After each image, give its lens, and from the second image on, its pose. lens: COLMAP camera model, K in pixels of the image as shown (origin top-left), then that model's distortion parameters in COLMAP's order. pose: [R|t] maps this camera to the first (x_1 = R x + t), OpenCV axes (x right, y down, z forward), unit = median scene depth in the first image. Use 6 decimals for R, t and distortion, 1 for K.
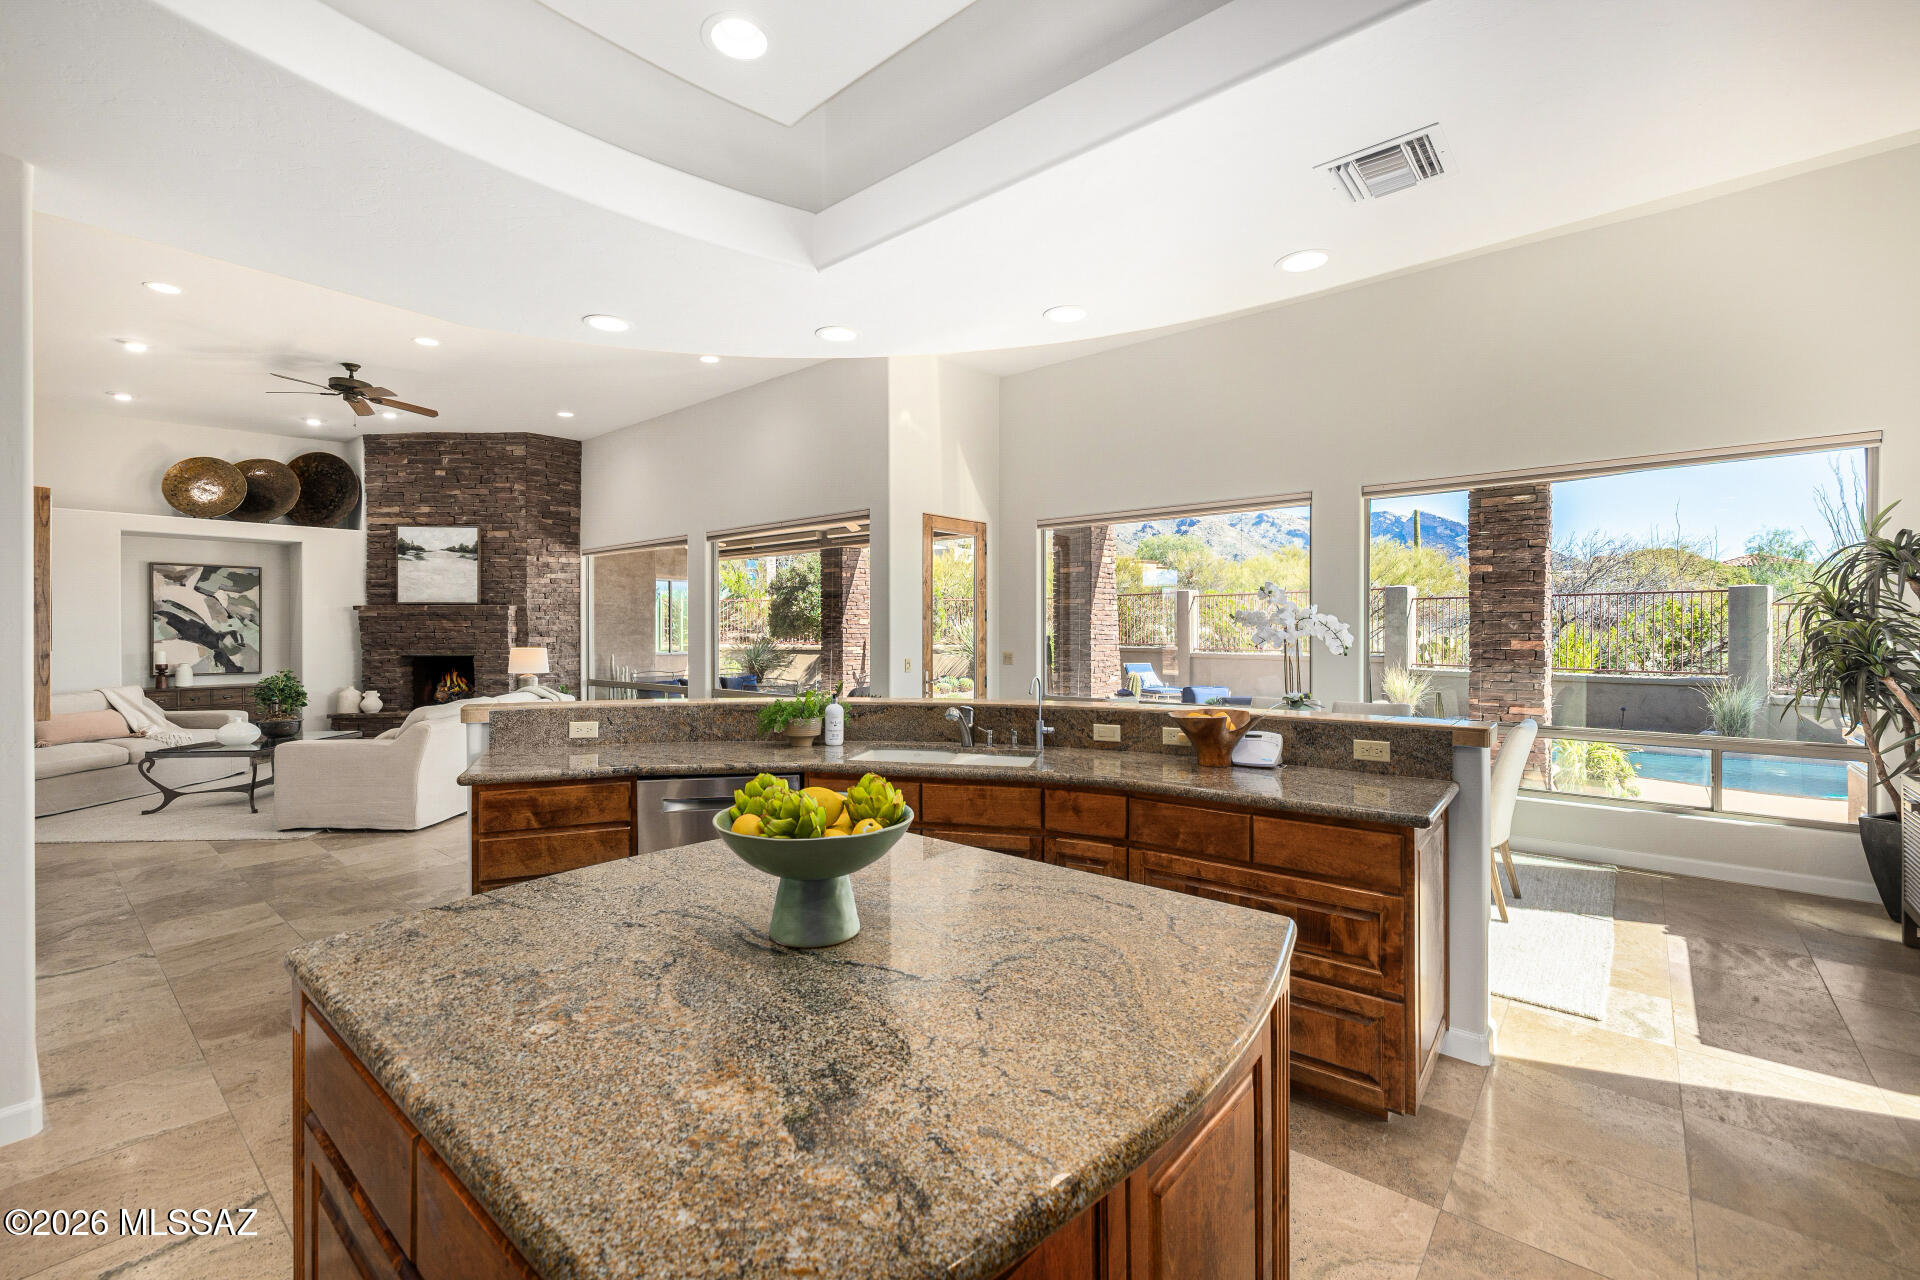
lens RADIAL K [[813.0, 0, 951.9], [0, 813.0, 633.8], [0, 0, 1]] dist [-0.001287, 0.000078]
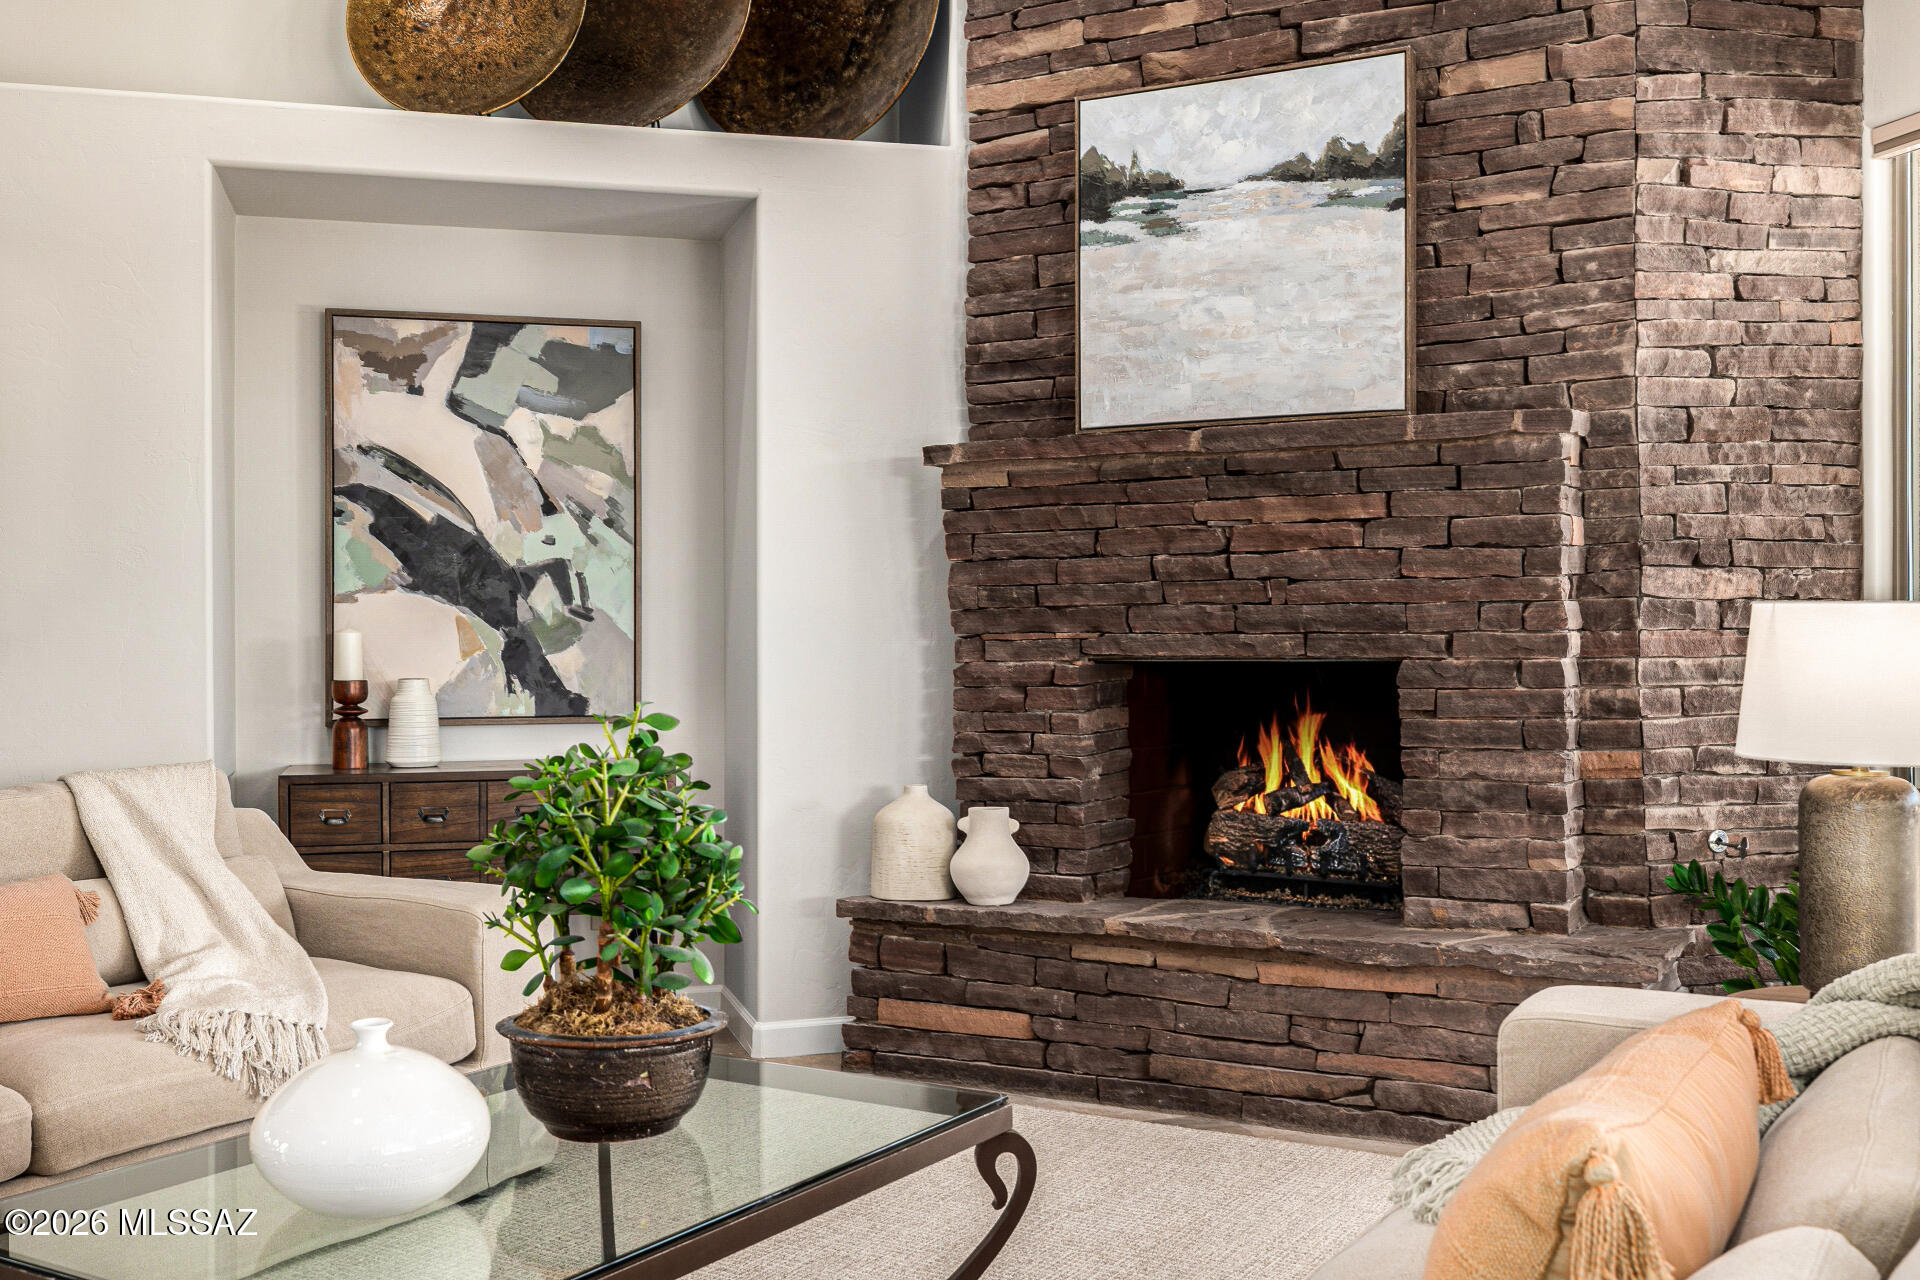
lens RADIAL K [[1890.3, 0, 955.7], [0, 1890.3, 643.6], [0, 0, 1]] dist [-0.004869, 0.010843]
pose [[0.829022, -0.000013, -0.559215, -0.426458], [-0.000230, 1.000000, -0.000363, 0.023841], [0.559215, 0.000430, 0.829022, 0.554764]]
